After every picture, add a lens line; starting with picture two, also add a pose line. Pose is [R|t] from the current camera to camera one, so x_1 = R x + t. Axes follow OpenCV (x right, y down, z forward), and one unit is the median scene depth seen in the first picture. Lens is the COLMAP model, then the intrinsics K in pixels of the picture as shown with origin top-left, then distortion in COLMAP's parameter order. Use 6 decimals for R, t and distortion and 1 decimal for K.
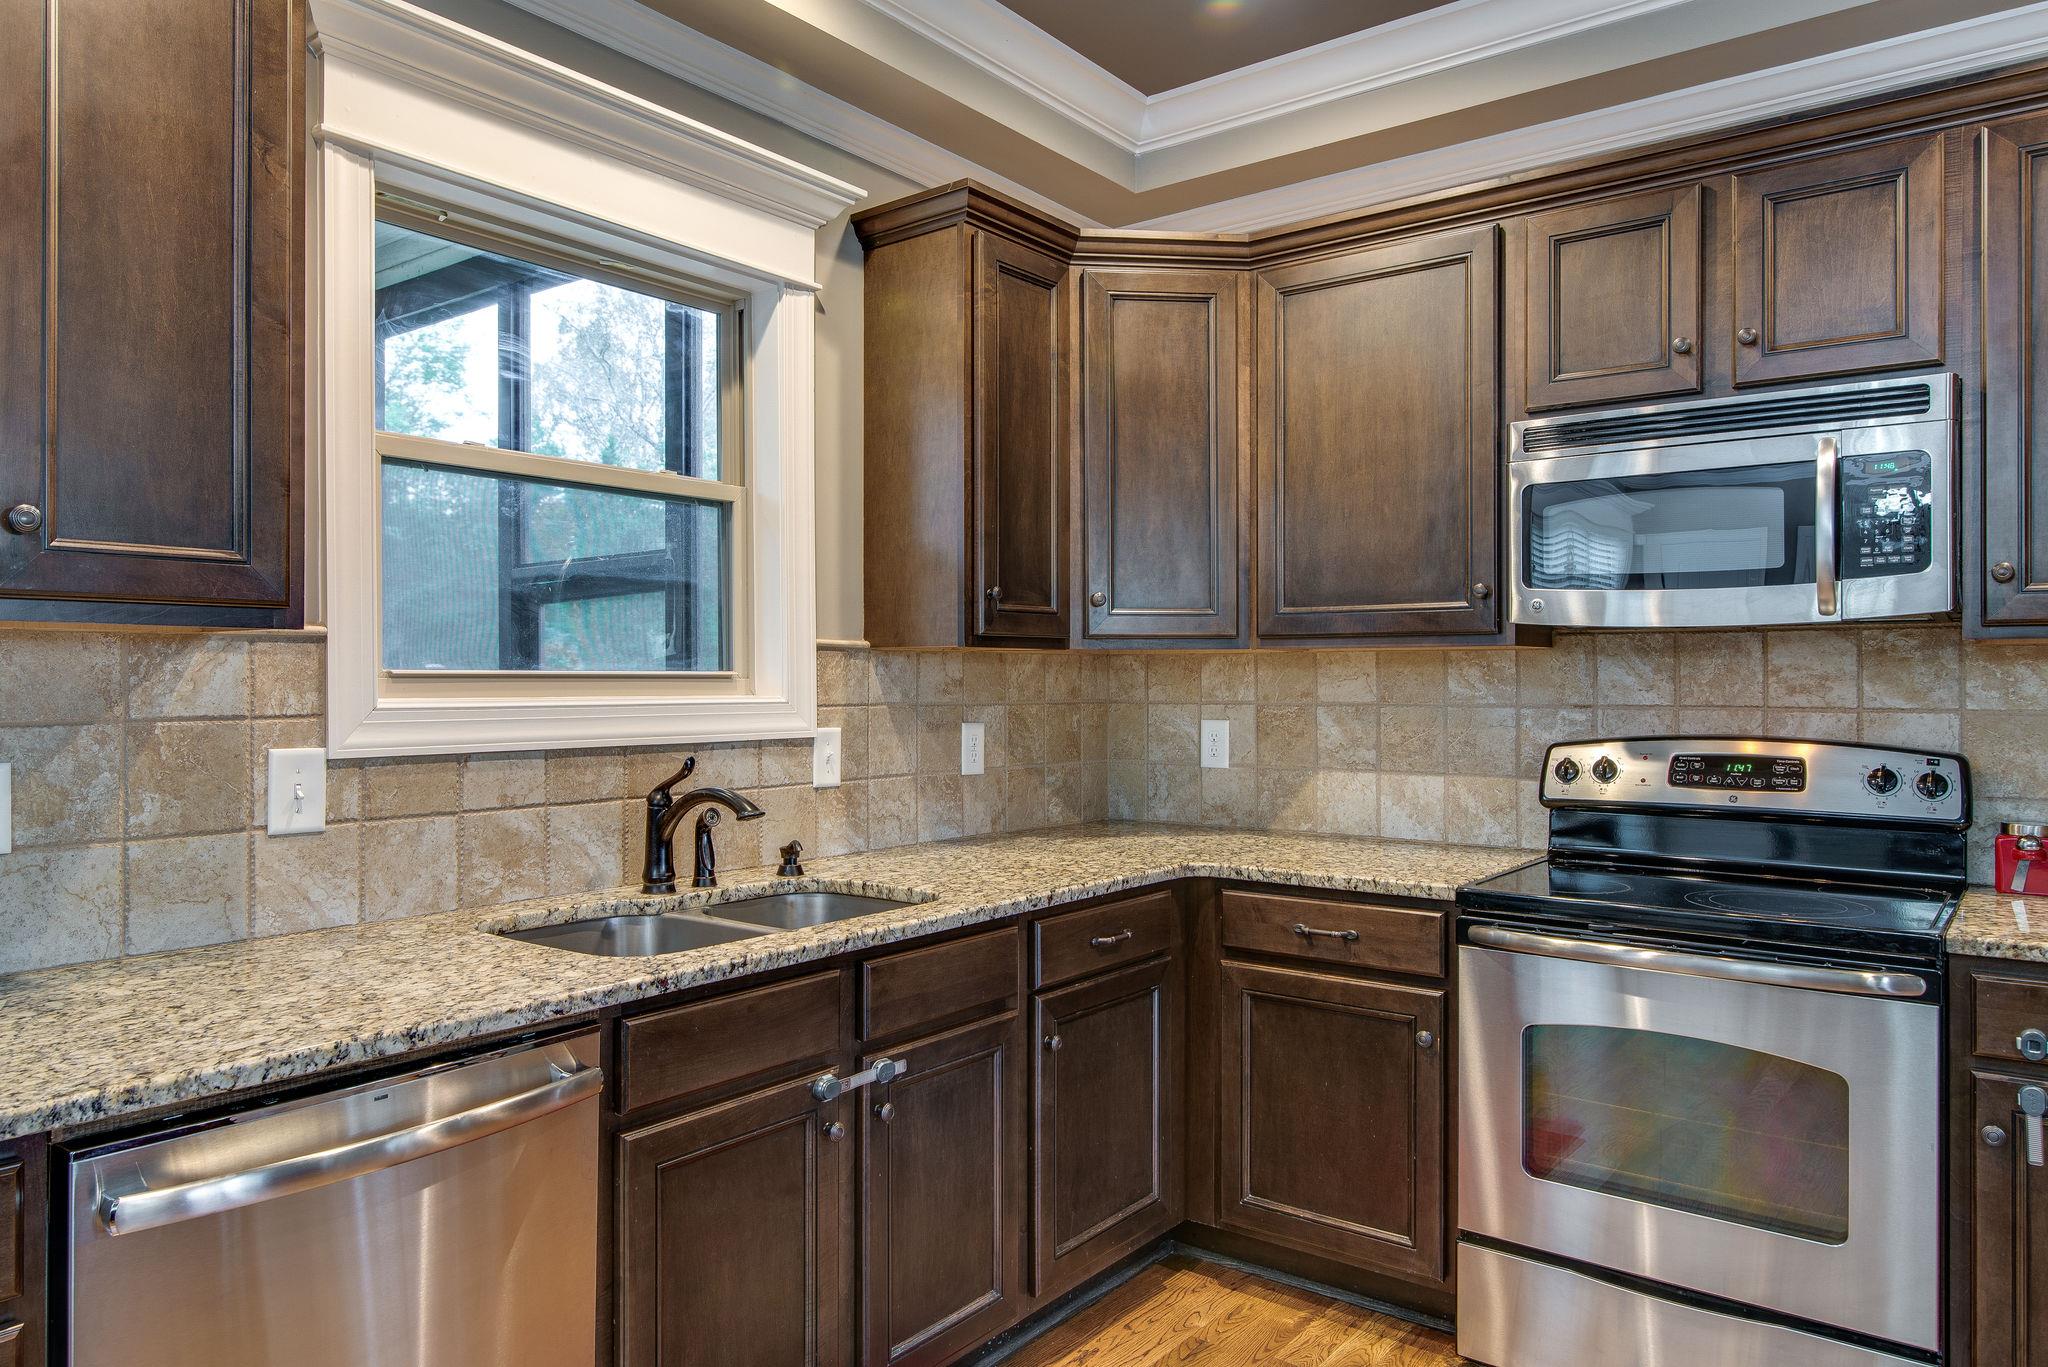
lens RADIAL K [[1327.6, 0, 1009.4], [0, 1327.6, 676.0], [0, 0, 1]] dist [-0.000427, -0.001117]
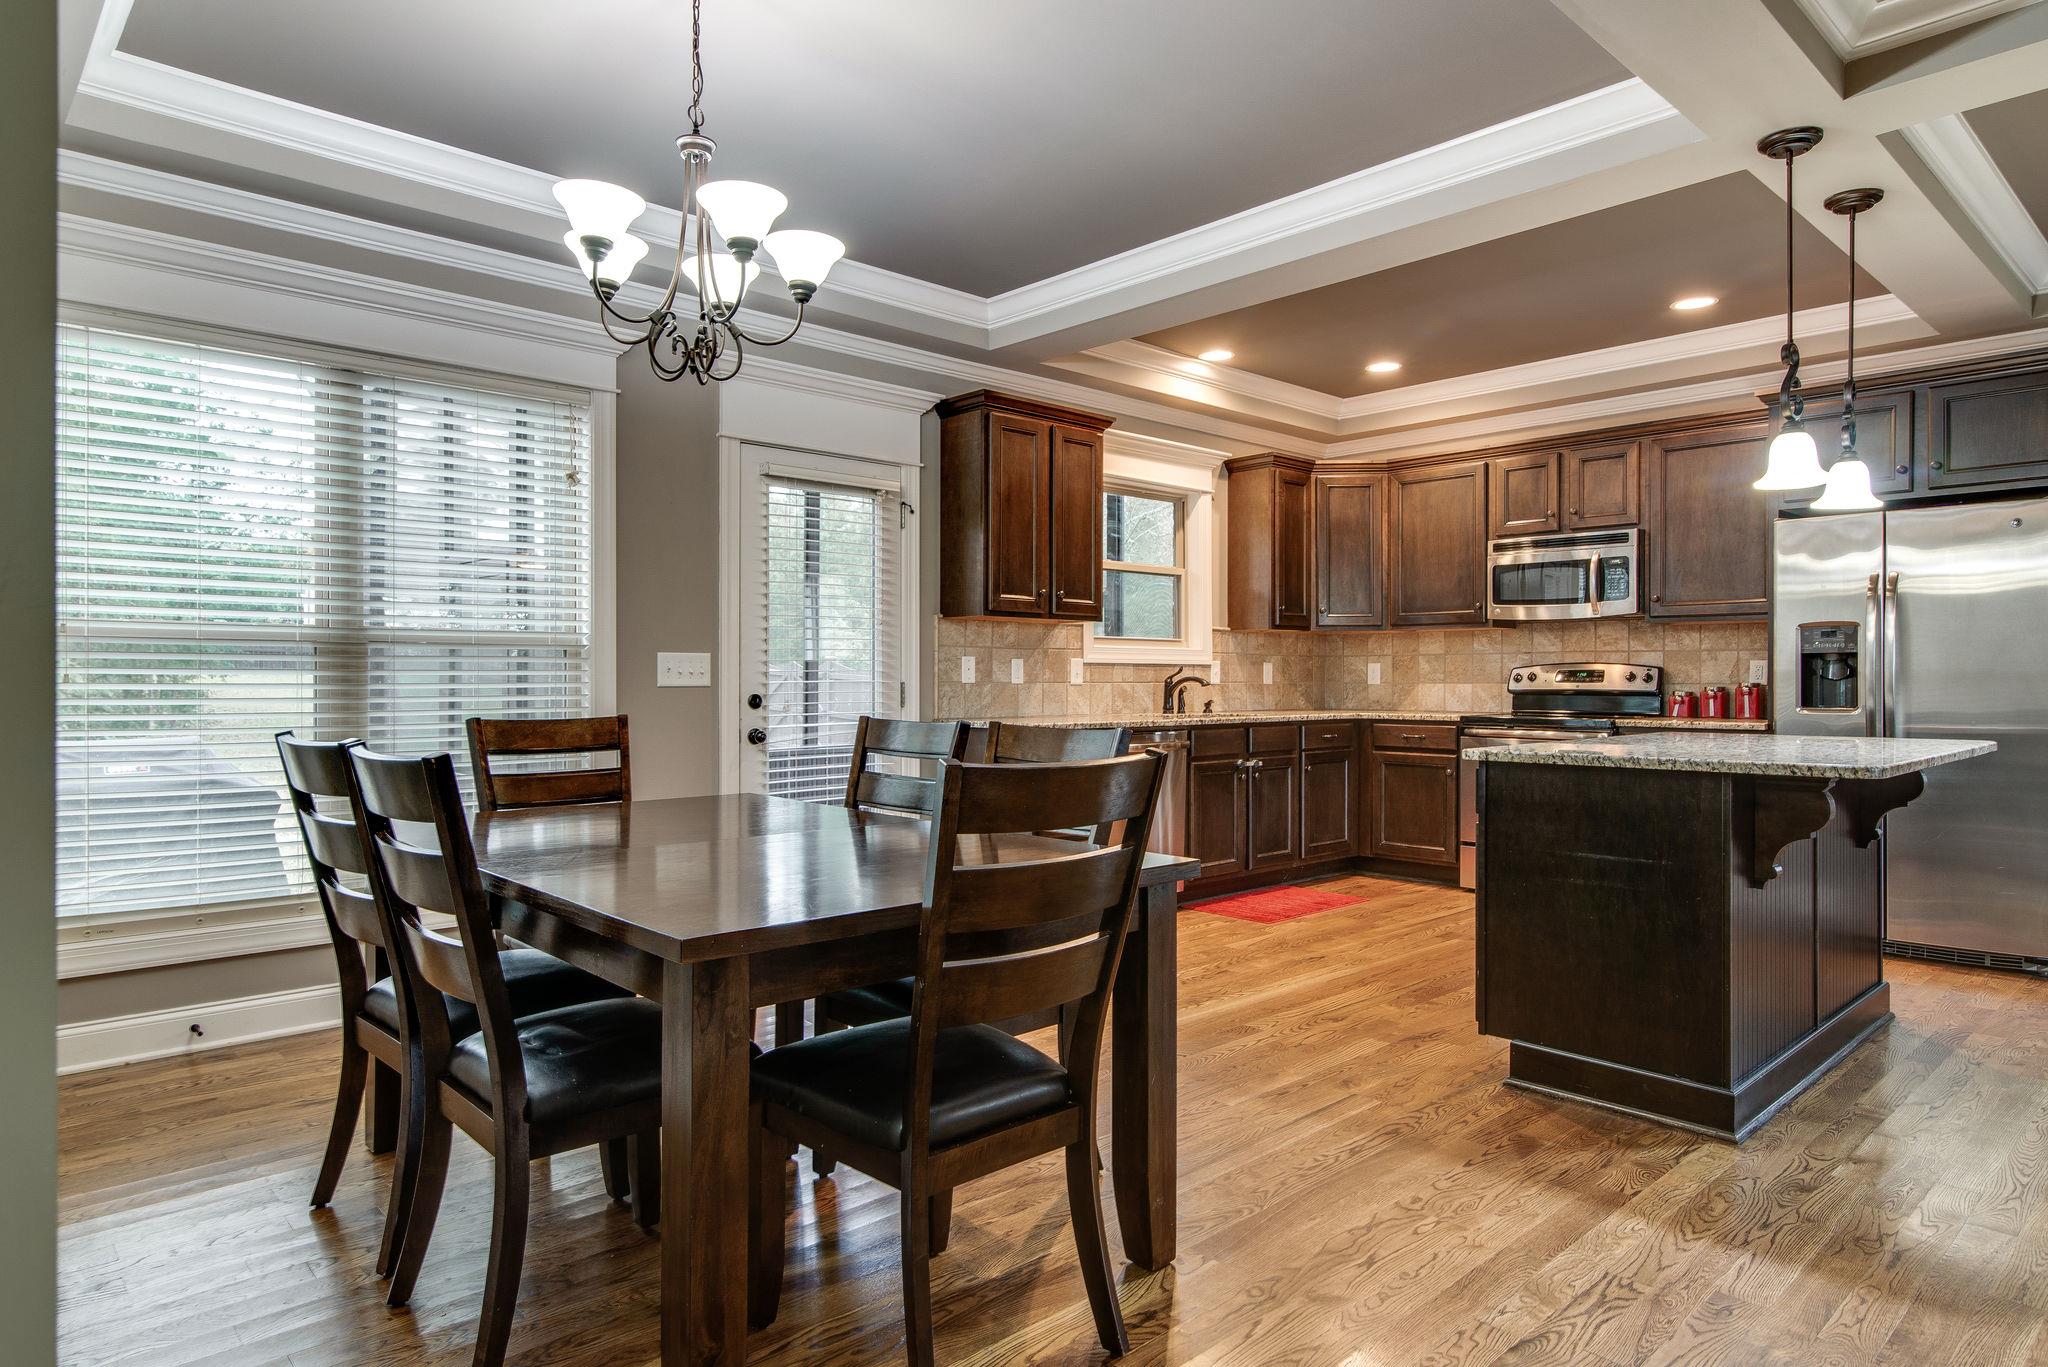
lens RADIAL K [[1195.0, 0, 1009.8], [0, 1195.0, 685.1], [0, 0, 1]] dist [-0.001849, -0.001762]
pose [[0.985588, 0.001908, -0.169152, -0.151640], [-0.000541, 0.999967, 0.008127, 0.073239], [0.169162, -0.007918, 0.985557, -1.495825]]
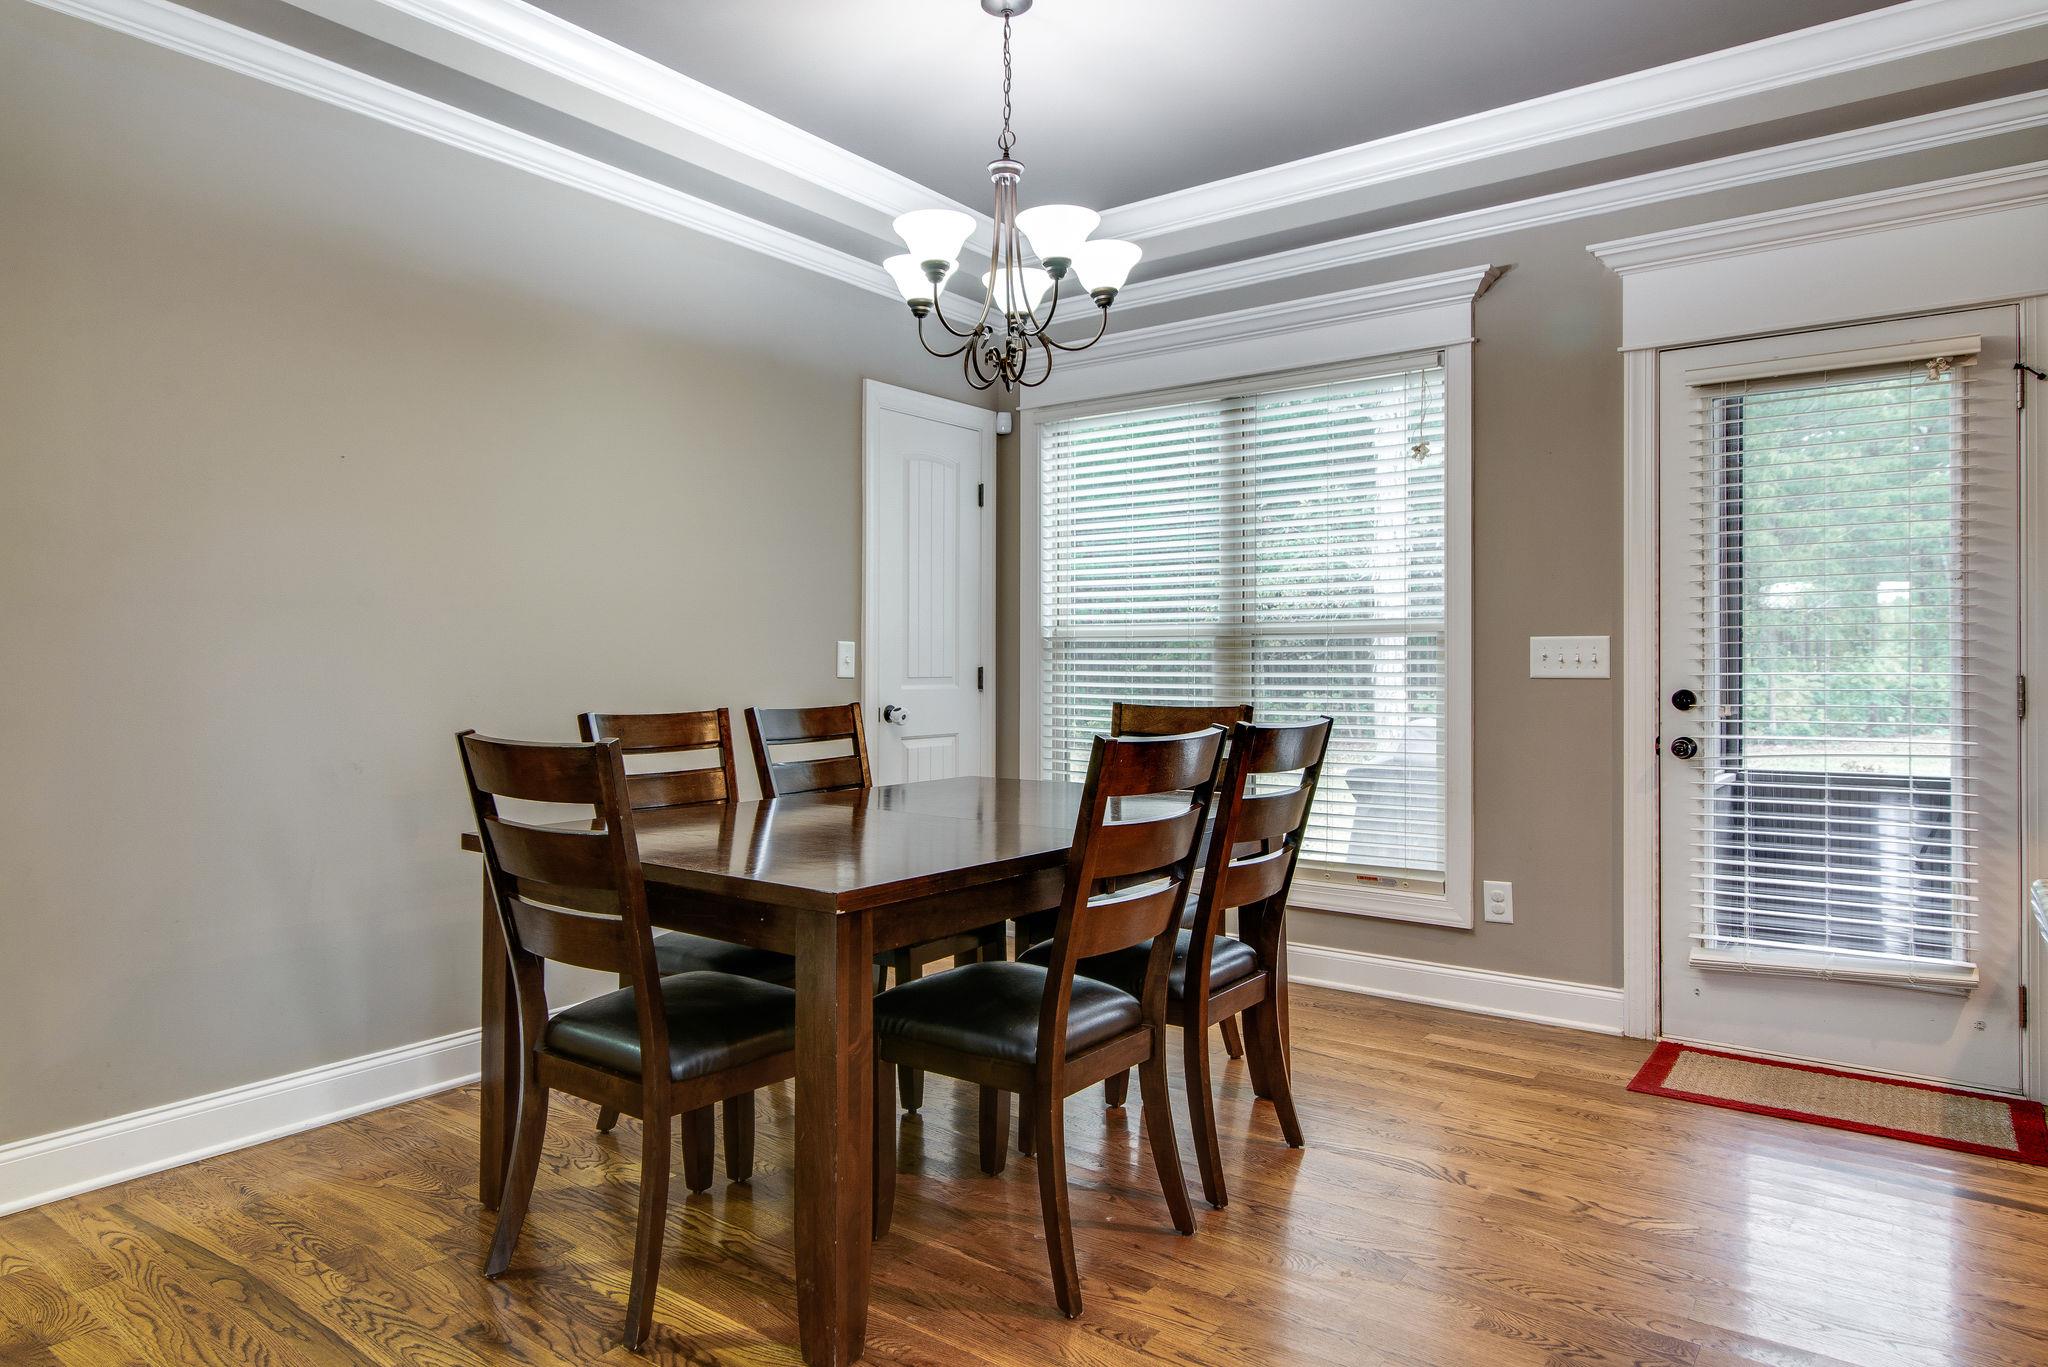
lens RADIAL K [[1277.9, 0, 1015.8], [0, 1277.9, 662.0], [0, 0, 1]] dist [0.030882, -0.000909]
pose [[0.014266, -0.003175, -0.999893, 0.576974], [0.000725, 0.999995, -0.003165, 0.074886], [0.999898, -0.000680, 0.014268, -0.535995]]
